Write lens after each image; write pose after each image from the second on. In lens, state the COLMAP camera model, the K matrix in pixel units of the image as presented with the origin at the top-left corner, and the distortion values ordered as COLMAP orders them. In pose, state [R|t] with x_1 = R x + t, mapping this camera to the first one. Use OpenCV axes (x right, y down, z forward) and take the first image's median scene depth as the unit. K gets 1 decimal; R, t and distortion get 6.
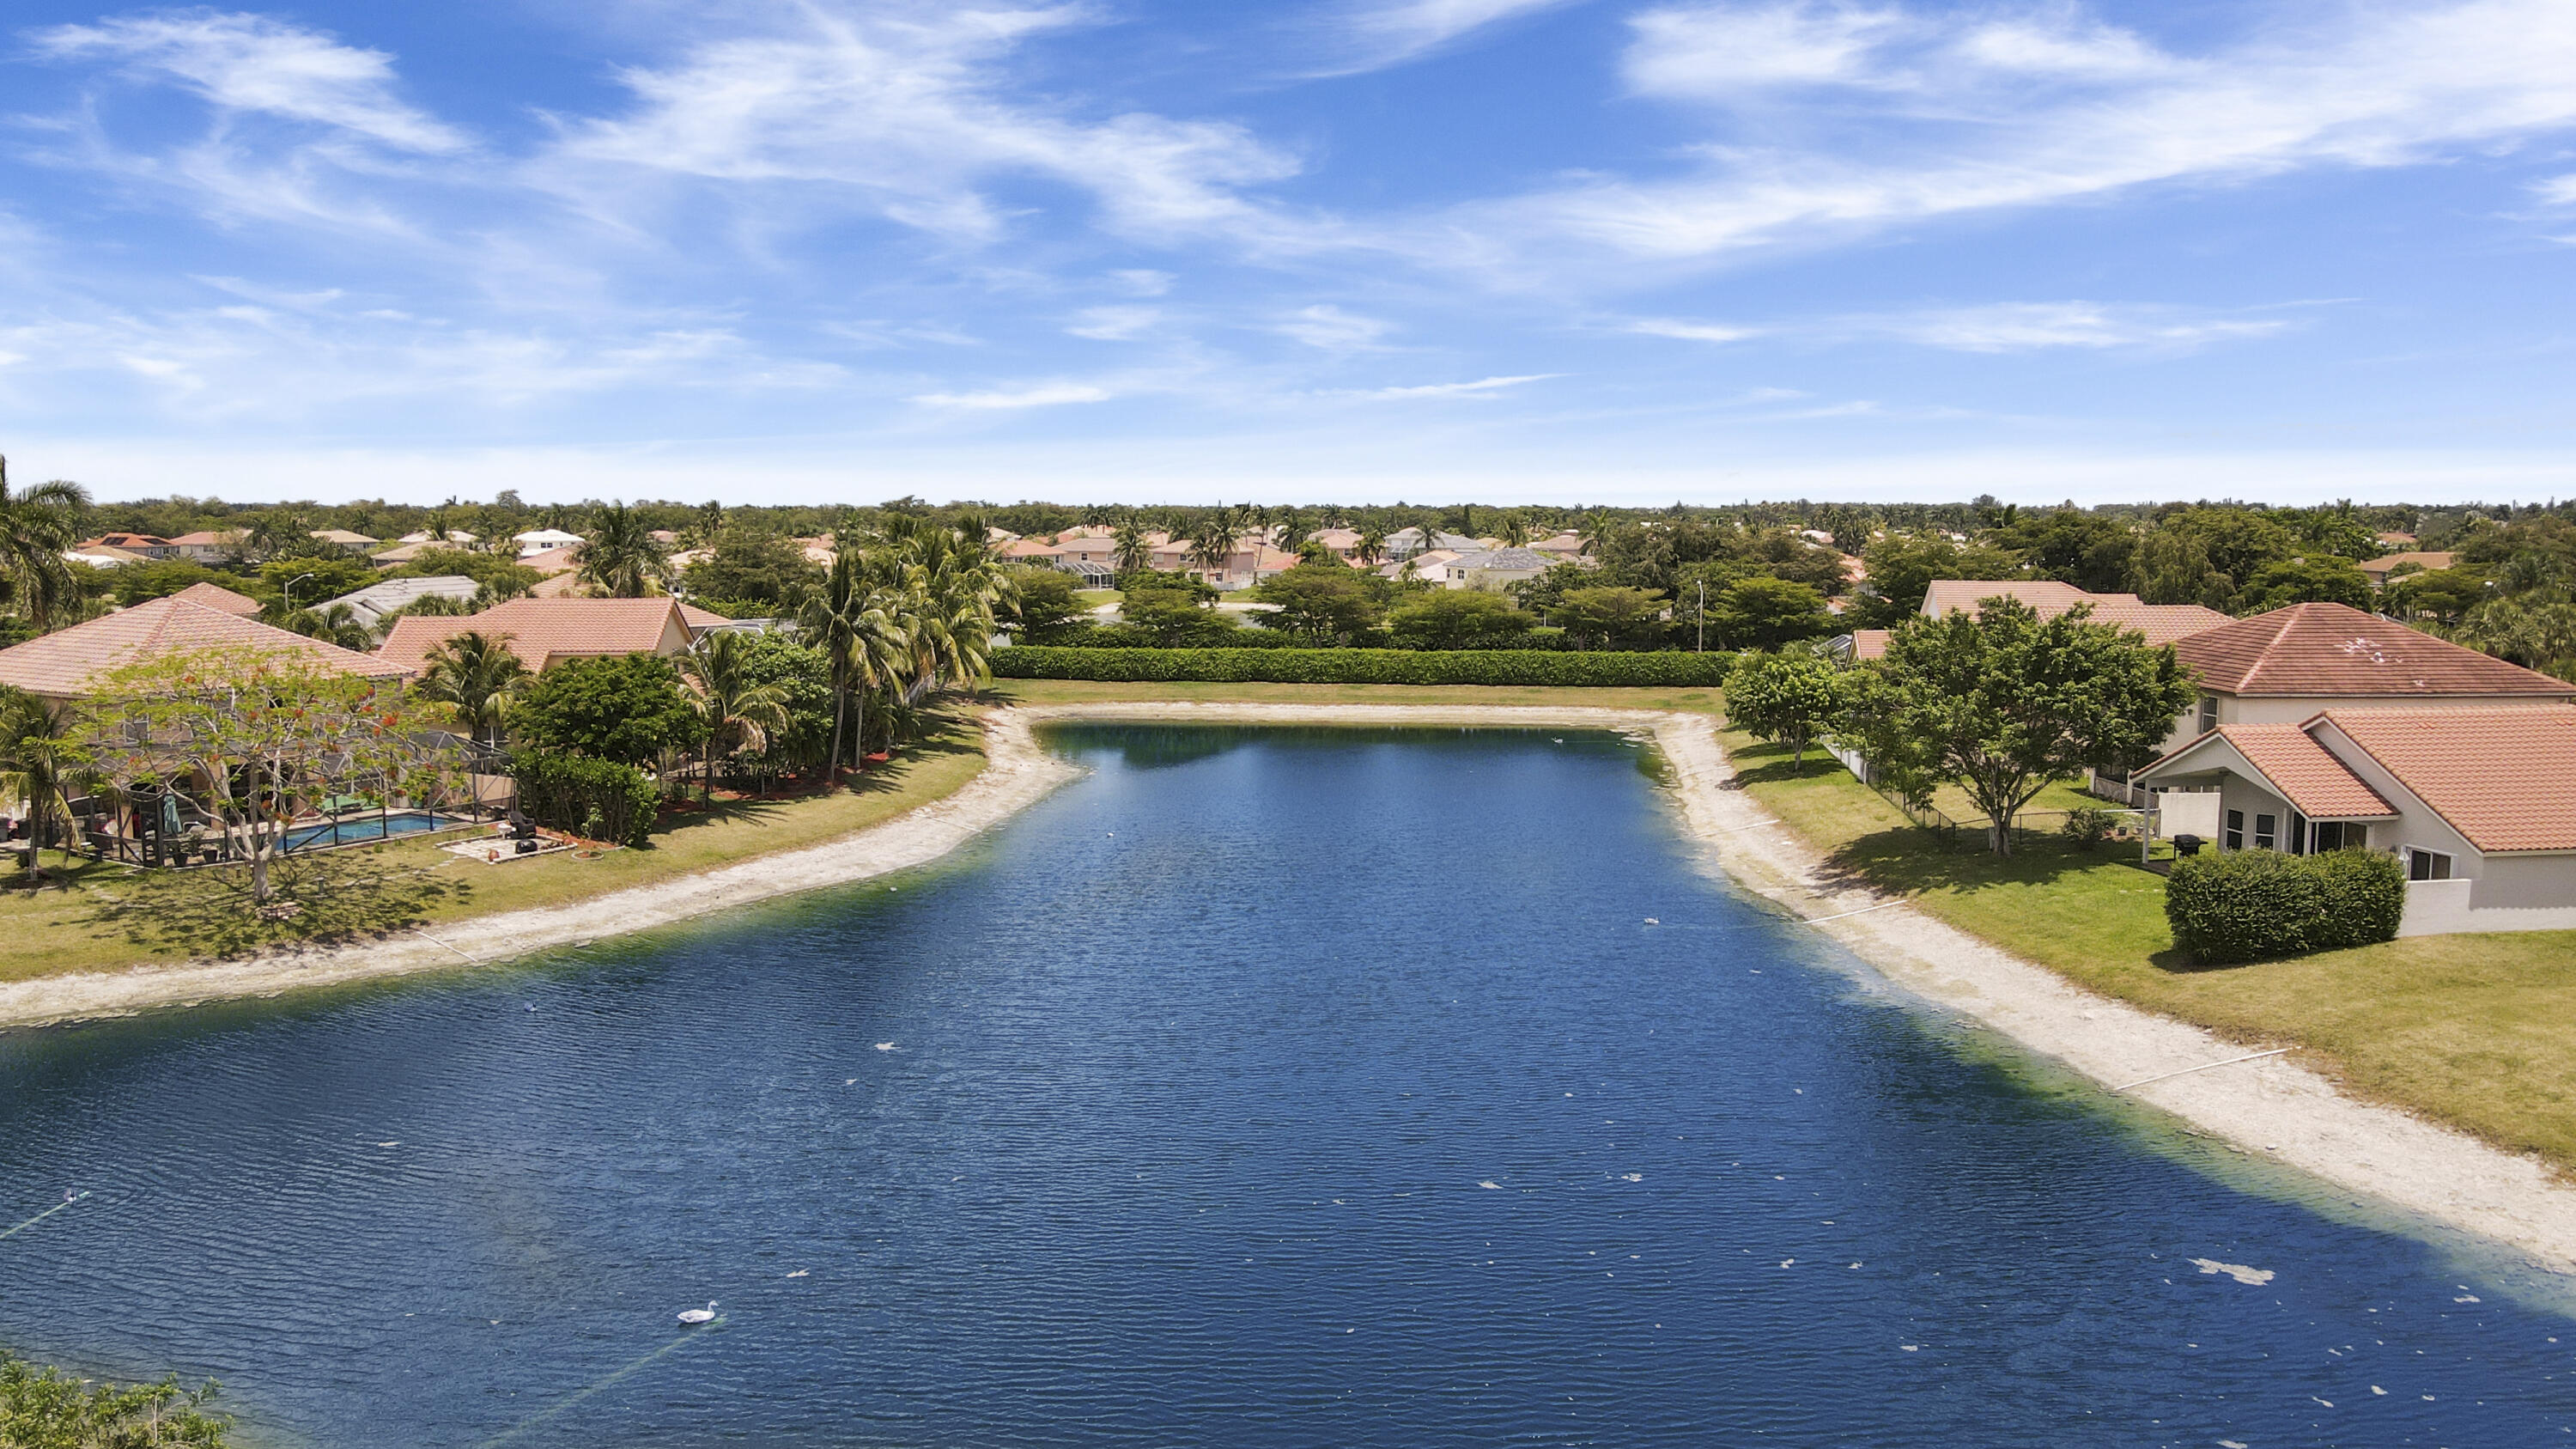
lens RADIAL K [[1919.0, 0, 1275.1], [0, 1919.0, 719.0], [0, 0, 1]] dist [-0.007938, 0.035764]
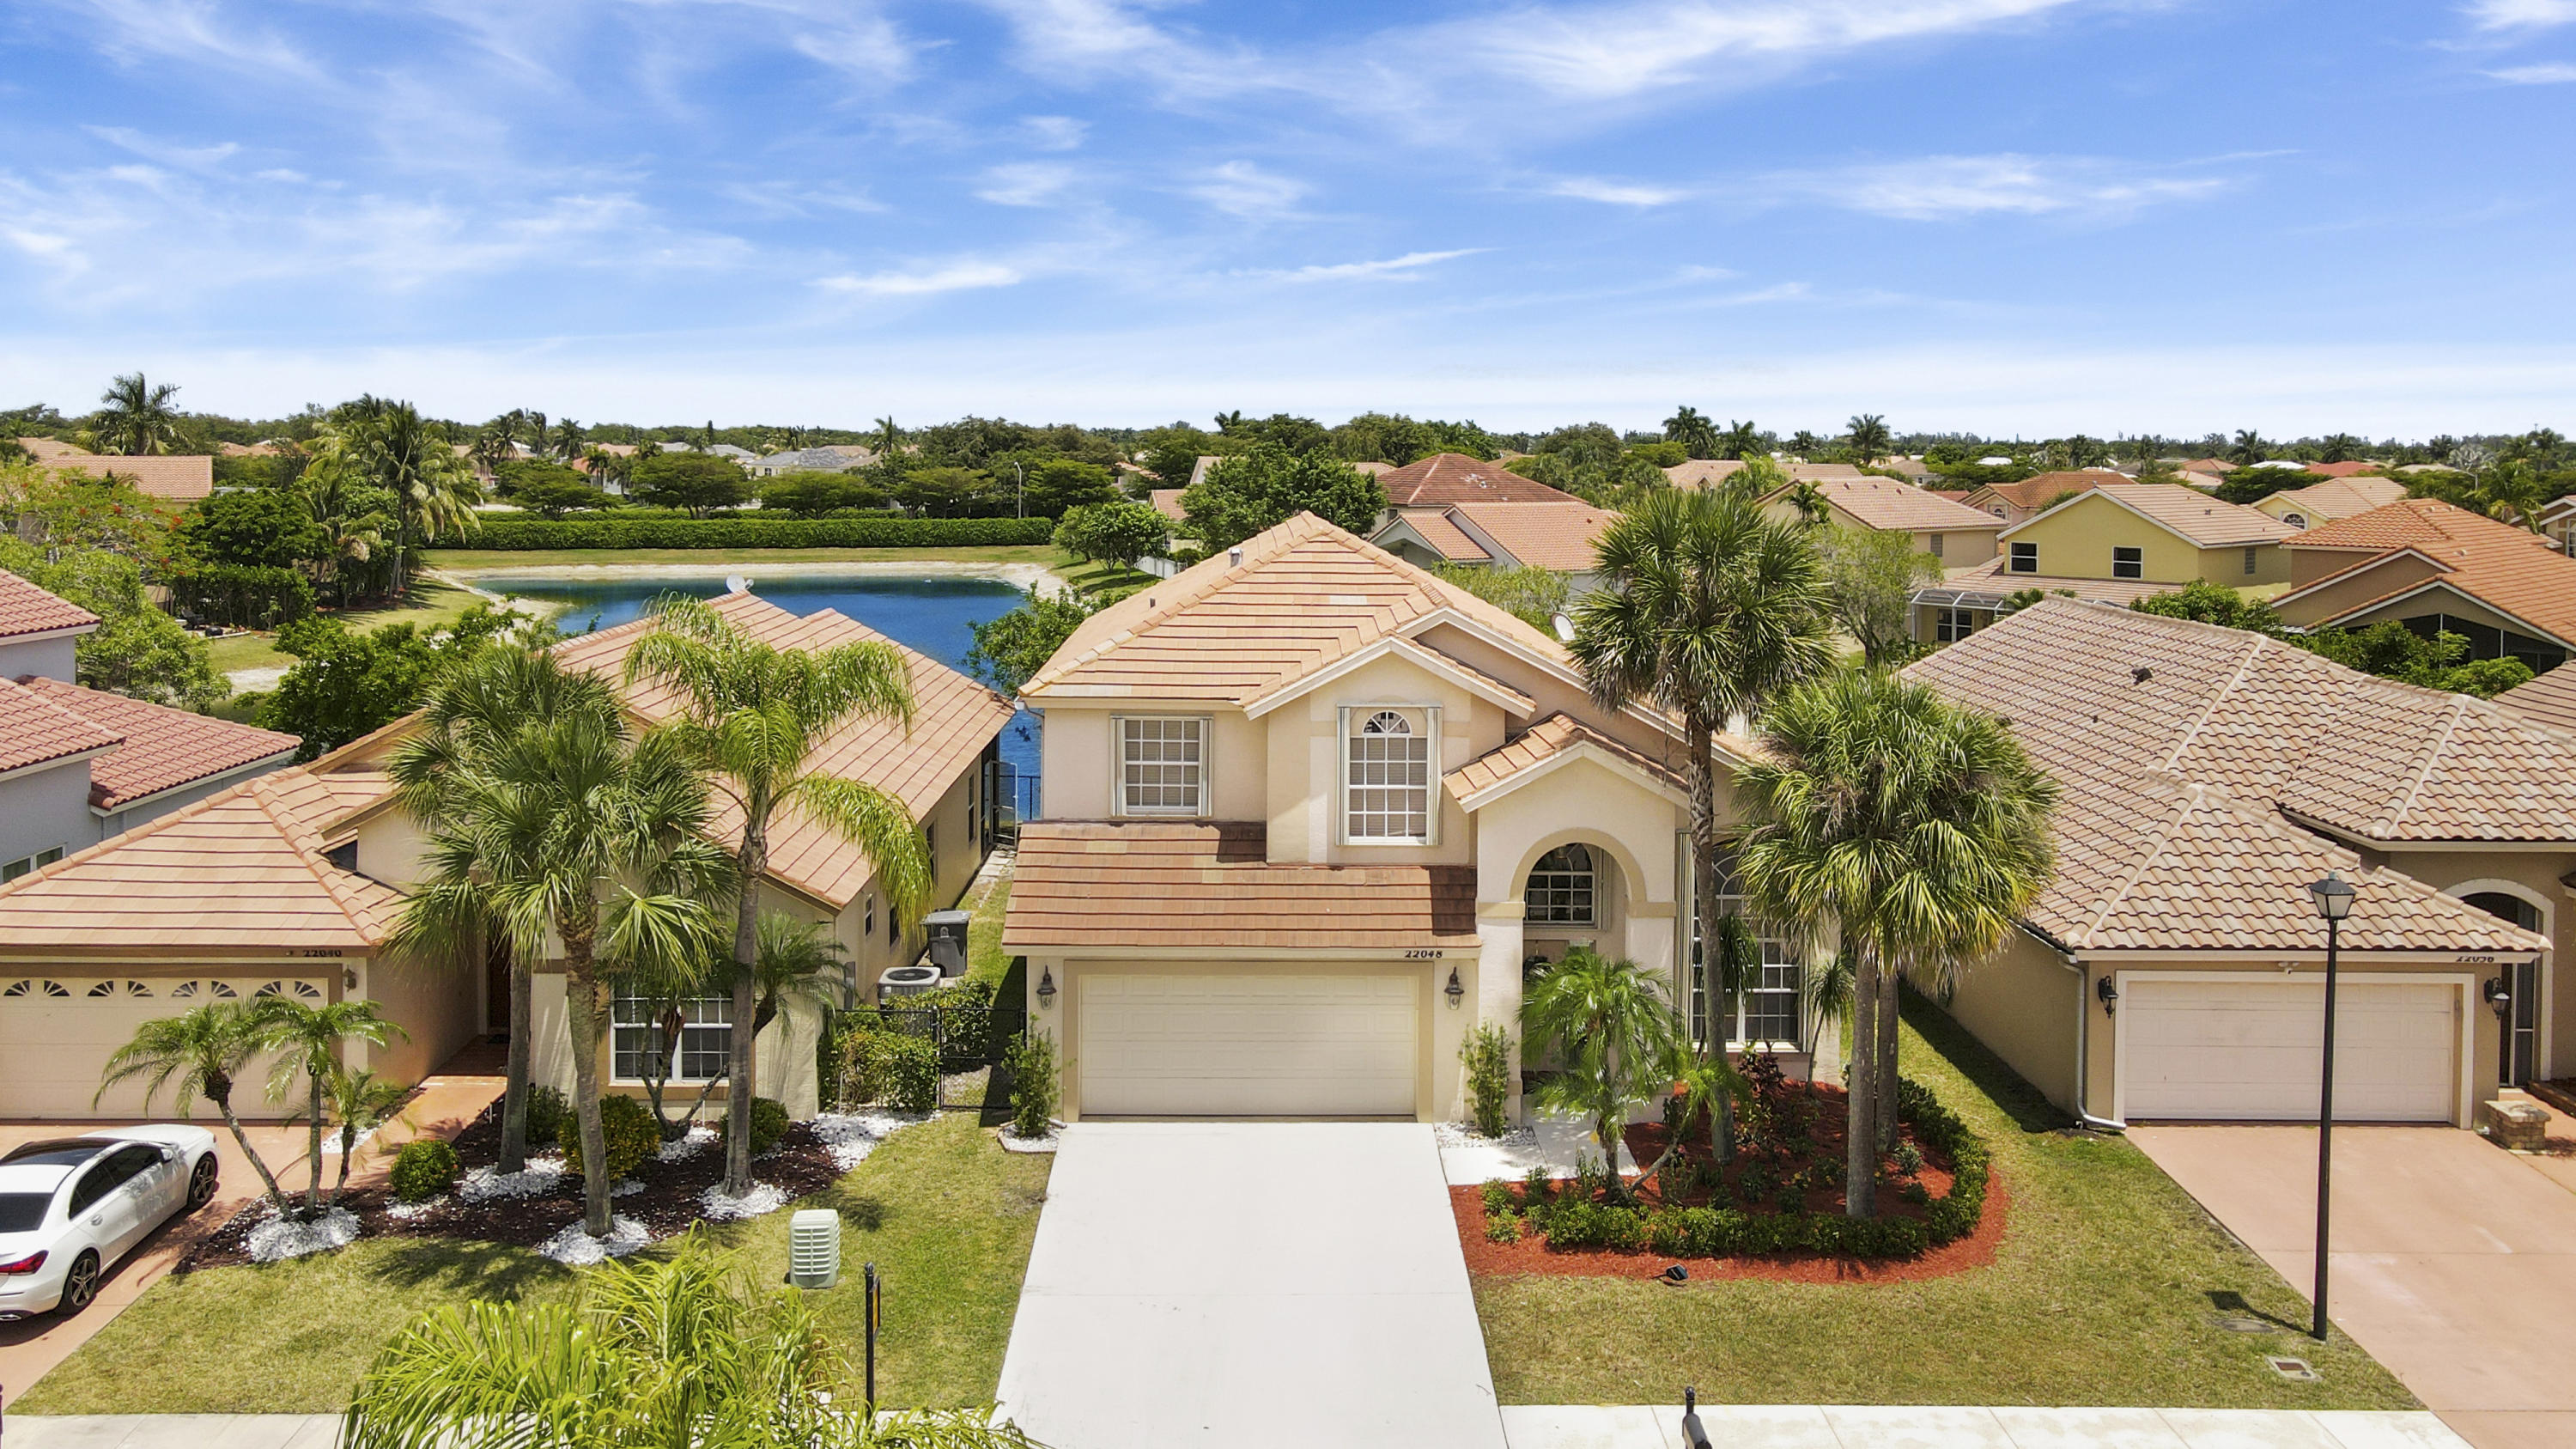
lens RADIAL K [[1976.5, 0, 1272.9], [0, 1976.5, 489.7], [0, 0, 1]] dist [0.002363, 0.010351]
pose [[0.920017, -0.003855, 0.391859, -0.259079], [0.035515, 0.996657, -0.073577, 0.092880], [-0.390266, 0.081609, 0.917078, -0.489575]]
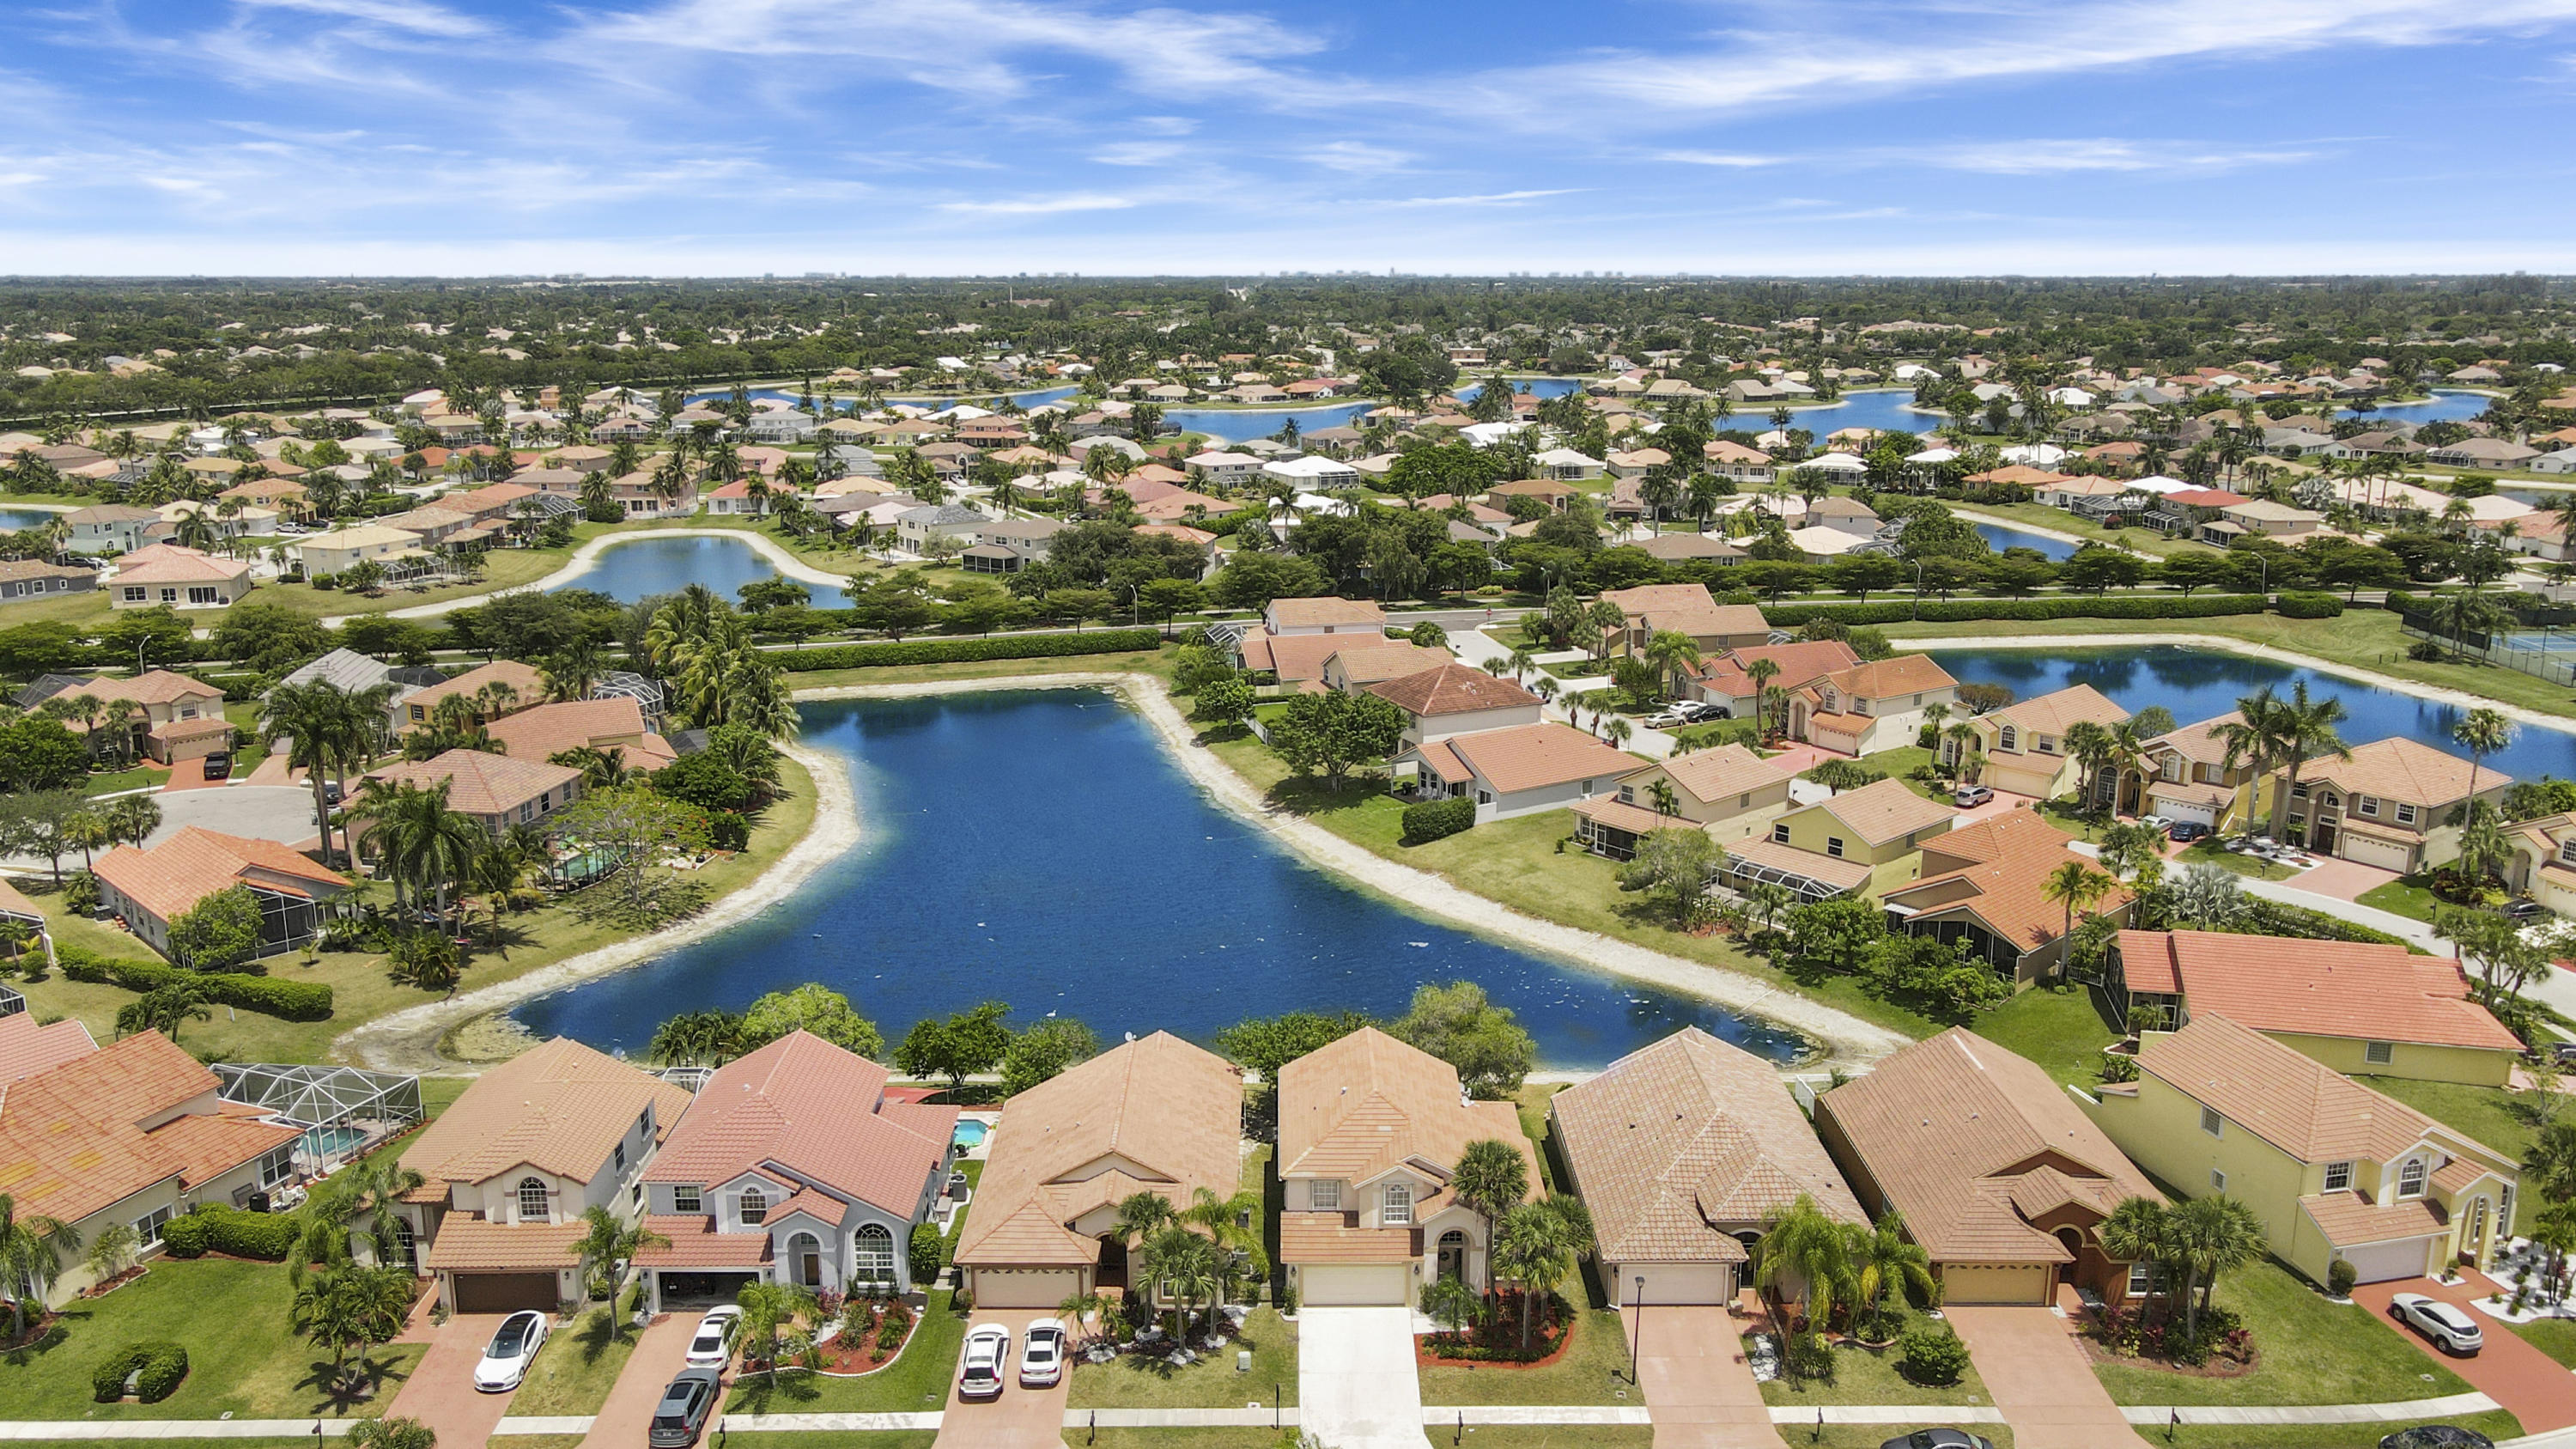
lens RADIAL K [[1919.0, 0, 1275.1], [0, 1919.0, 719.0], [0, 0, 1]] dist [-0.007938, 0.035764]
pose [[0.926009, -0.088411, 0.367002, -0.565172], [0.043814, 0.990789, 0.128131, -0.328091], [-0.374949, -0.102571, 0.921353, -1.171185]]
